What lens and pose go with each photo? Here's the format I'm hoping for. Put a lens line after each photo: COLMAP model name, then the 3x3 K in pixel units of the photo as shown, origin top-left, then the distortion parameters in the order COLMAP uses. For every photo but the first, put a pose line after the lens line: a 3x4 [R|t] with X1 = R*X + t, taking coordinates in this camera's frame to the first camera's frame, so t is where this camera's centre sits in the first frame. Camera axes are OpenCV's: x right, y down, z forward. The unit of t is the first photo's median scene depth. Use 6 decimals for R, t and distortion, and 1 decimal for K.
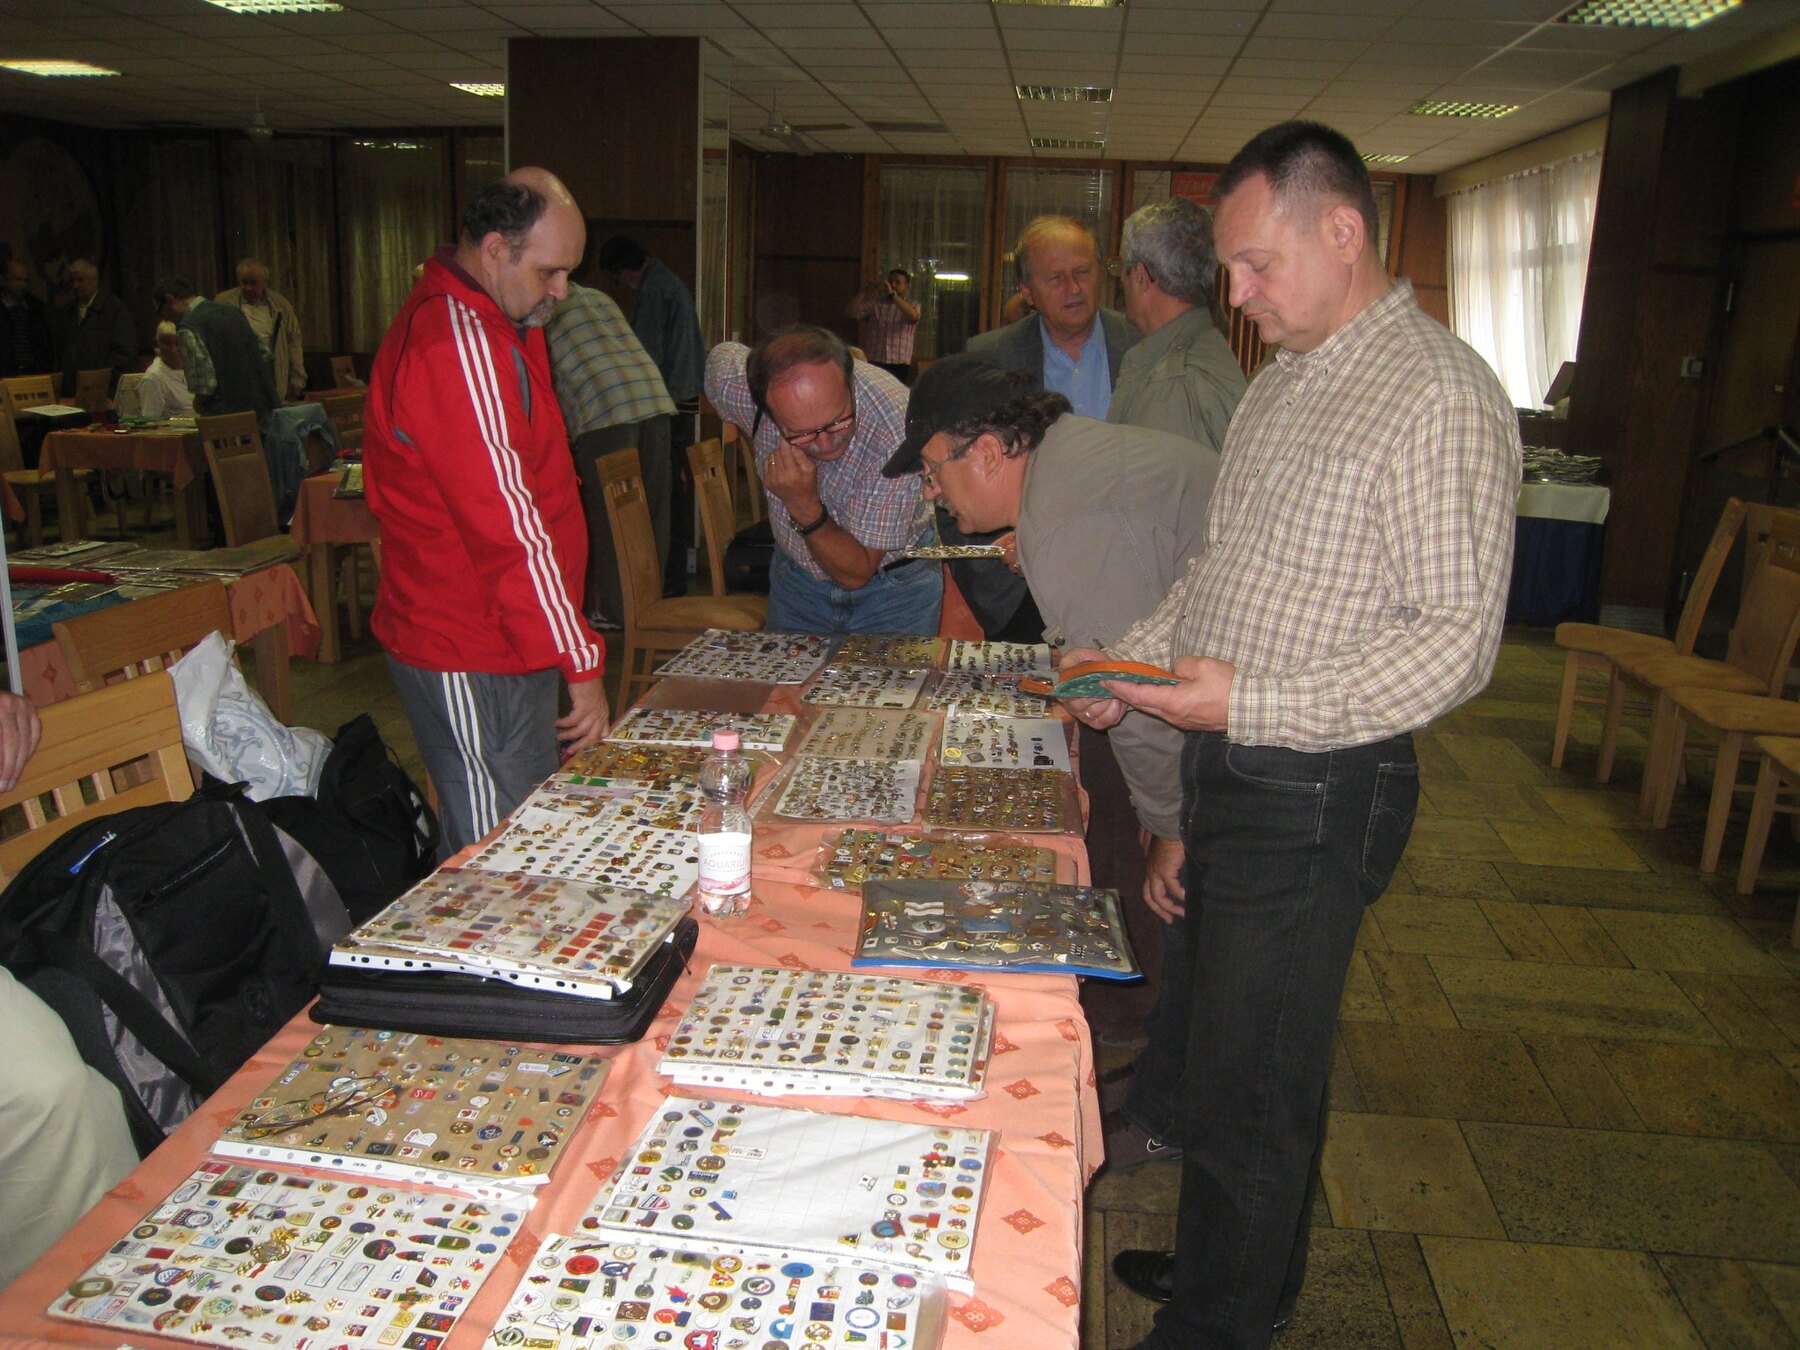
lens RADIAL K [[1491.5, 0, 894.1], [0, 1491.5, 733.2], [0, 0, 1]] dist [-0.157125, 0.094427]
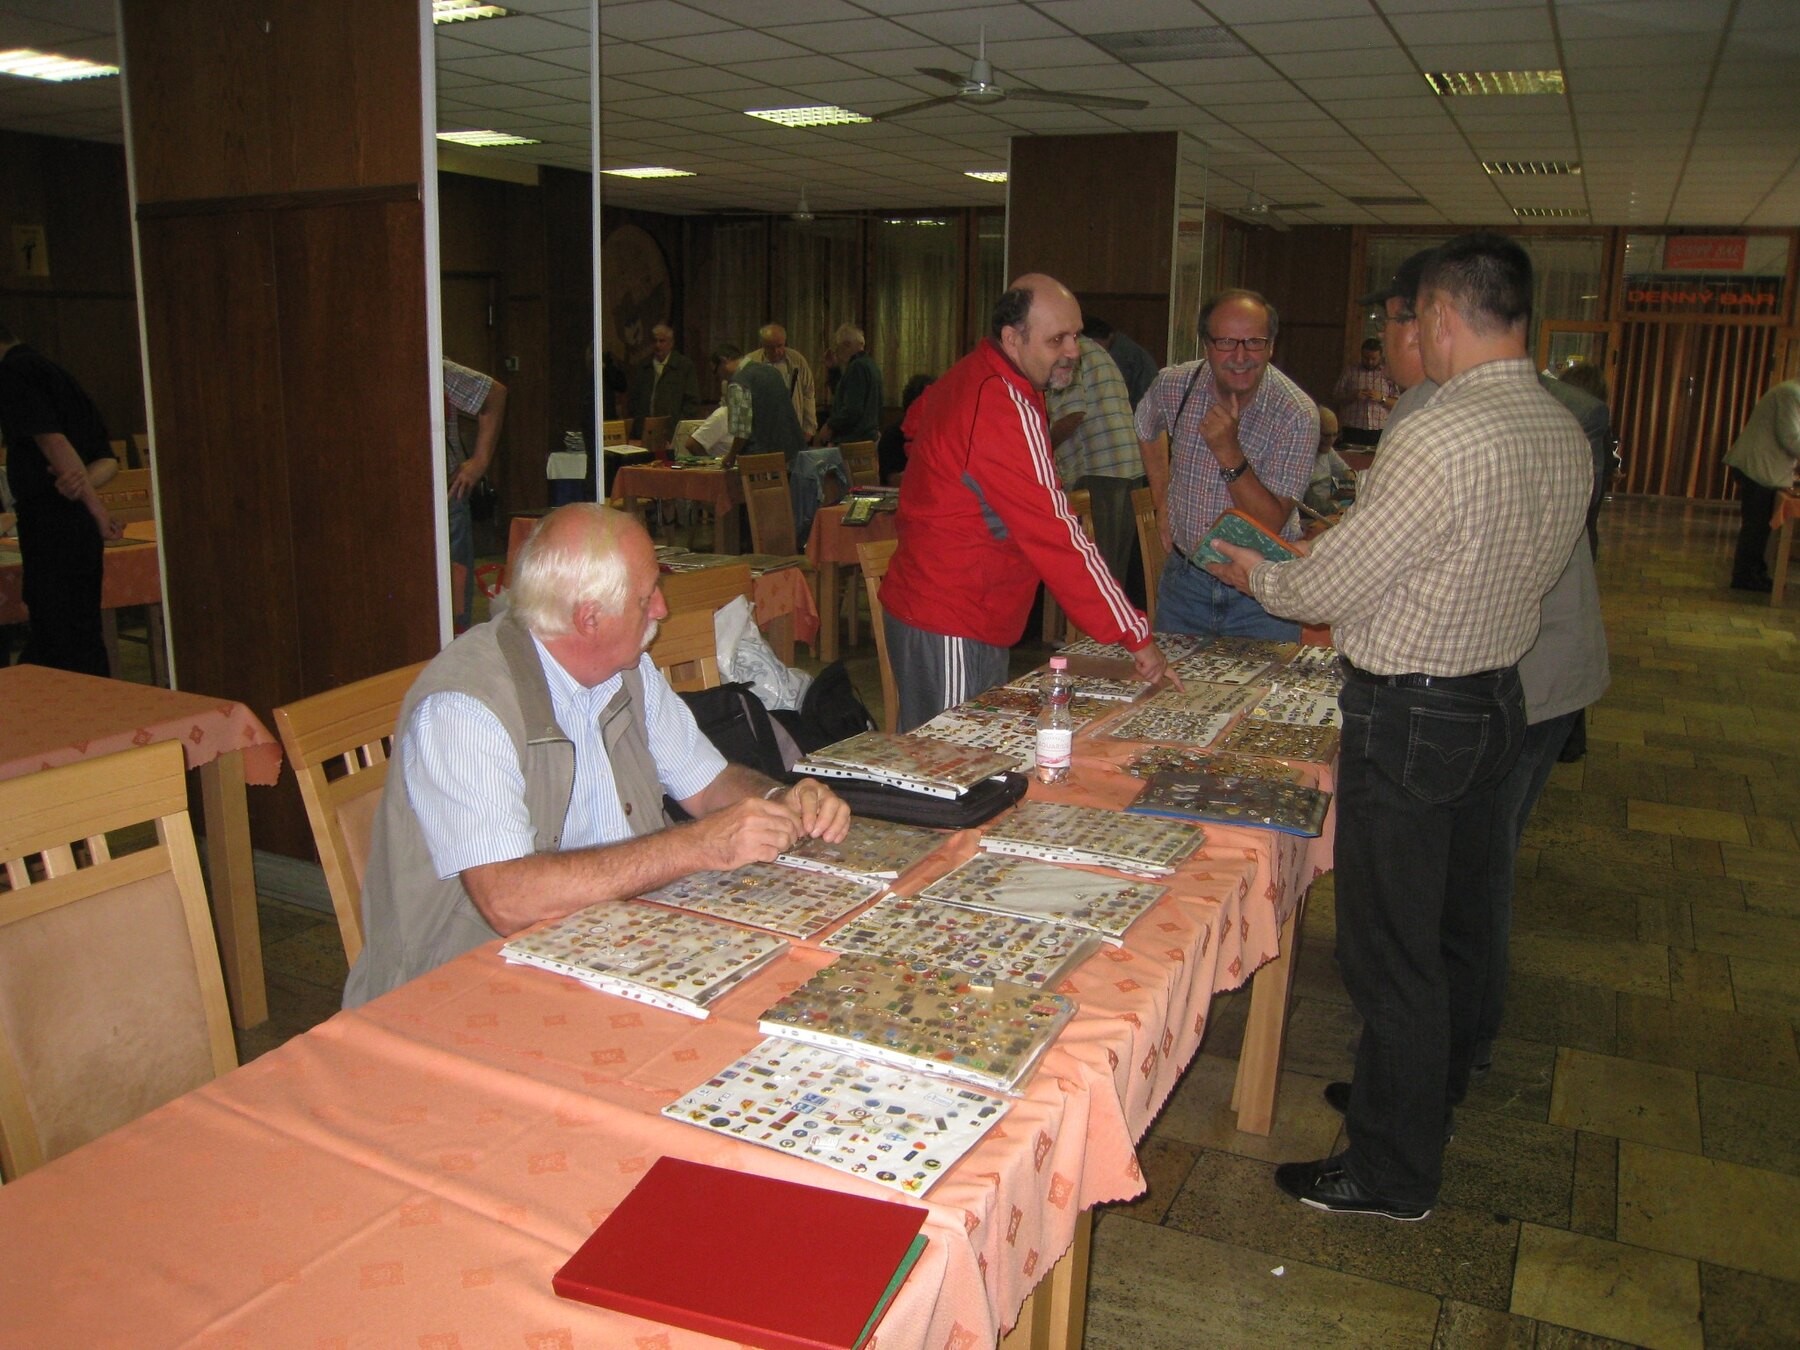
lens RADIAL K [[1491.5, 0, 898.1], [0, 1491.5, 720.3], [0, 0, 1]] dist [-0.157125, 0.094427]
pose [[0.944425, 0.063813, -0.322475, 0.159664], [-0.079053, 0.996278, -0.034373, 0.091020], [0.319081, 0.057955, 0.945954, -0.337511]]
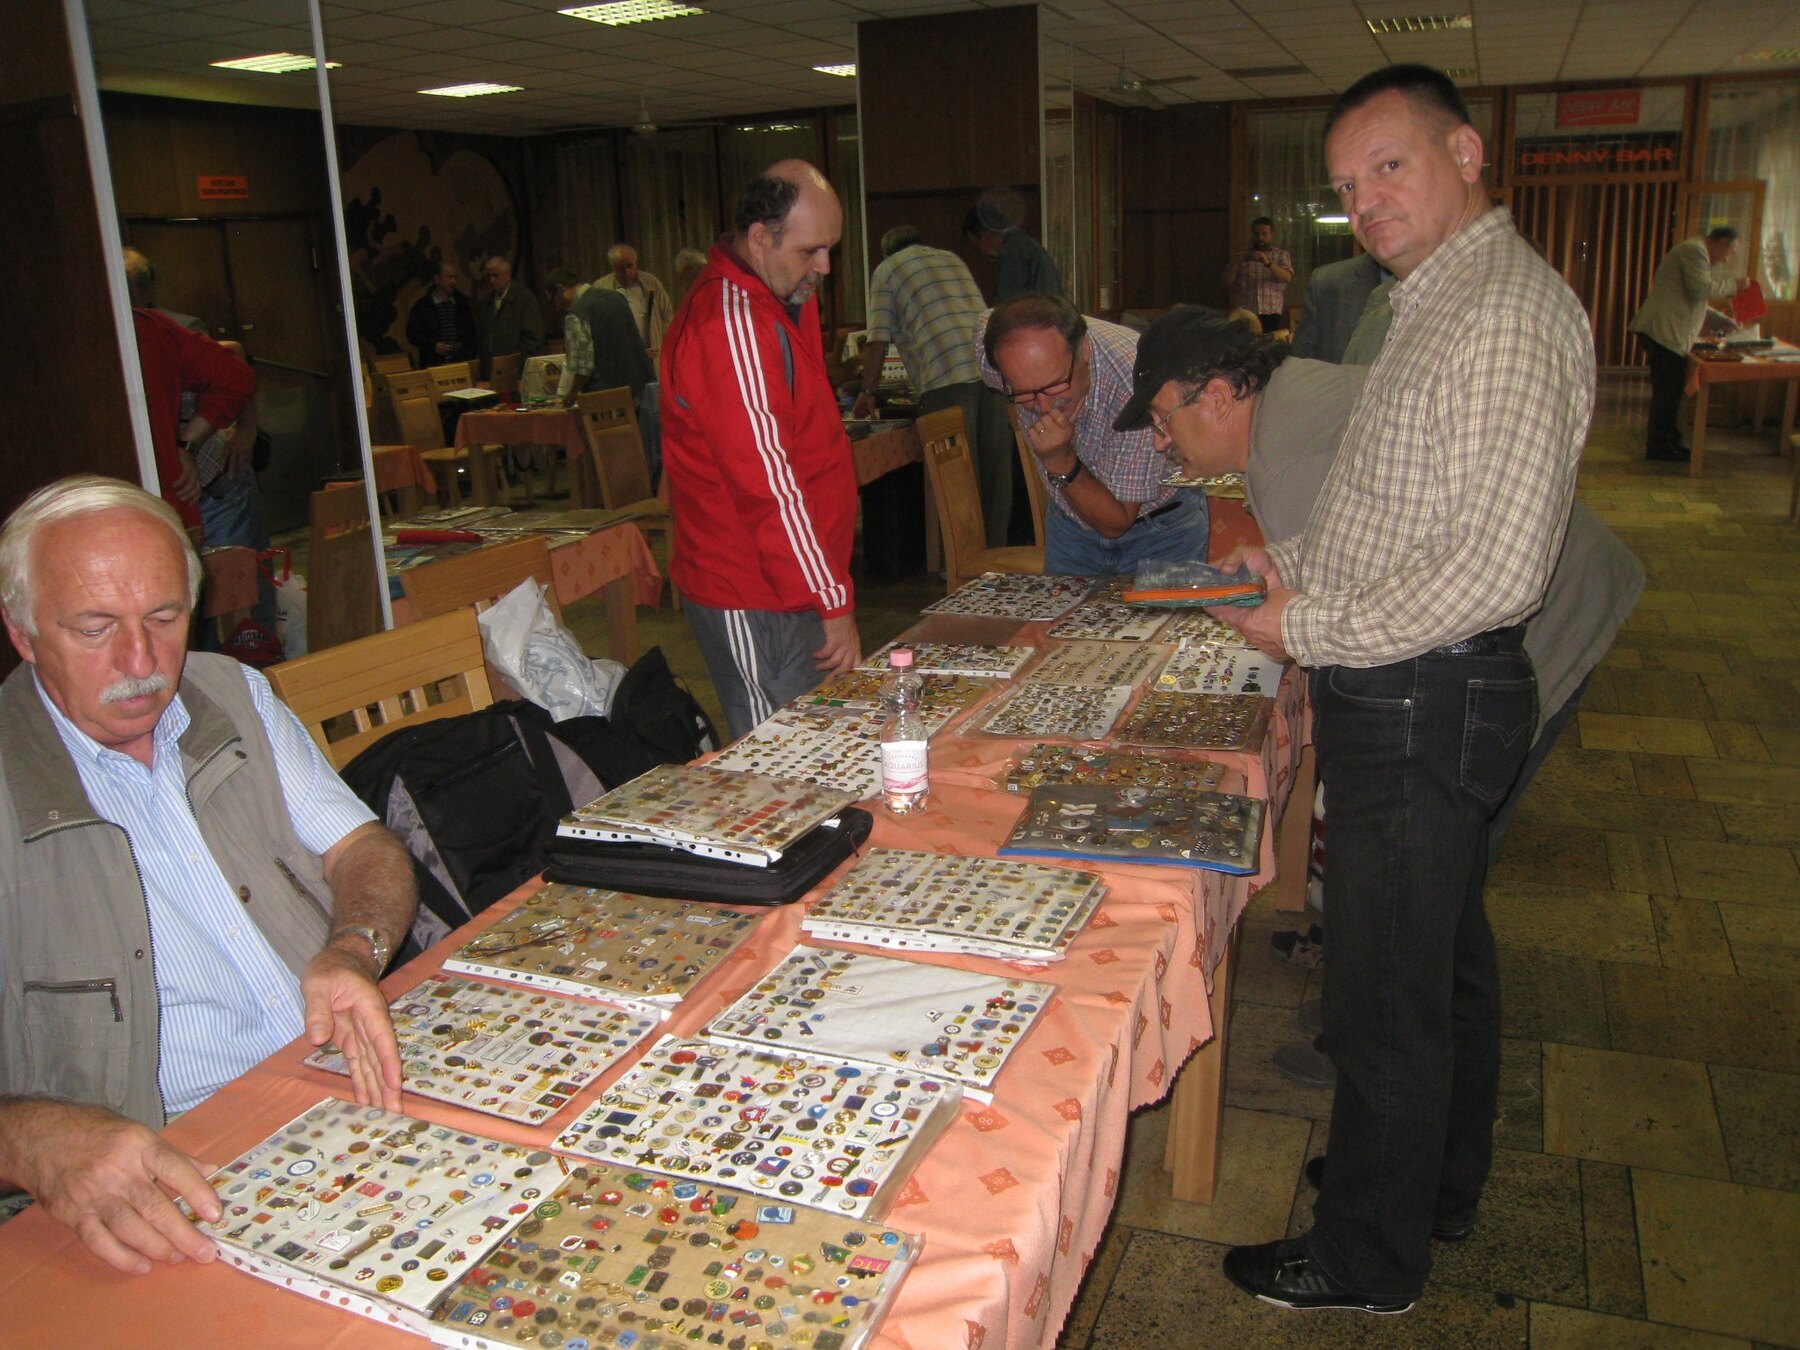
lens RADIAL K [[1491.5, 0, 883.9], [0, 1491.5, 724.4], [0, 0, 1]] dist [-0.157125, 0.094427]
pose [[0.961807, 0.007857, -0.273616, 0.135768], [-0.001758, 0.999745, 0.022531, 0.021624], [0.273724, -0.021189, 0.961575, -0.080190]]
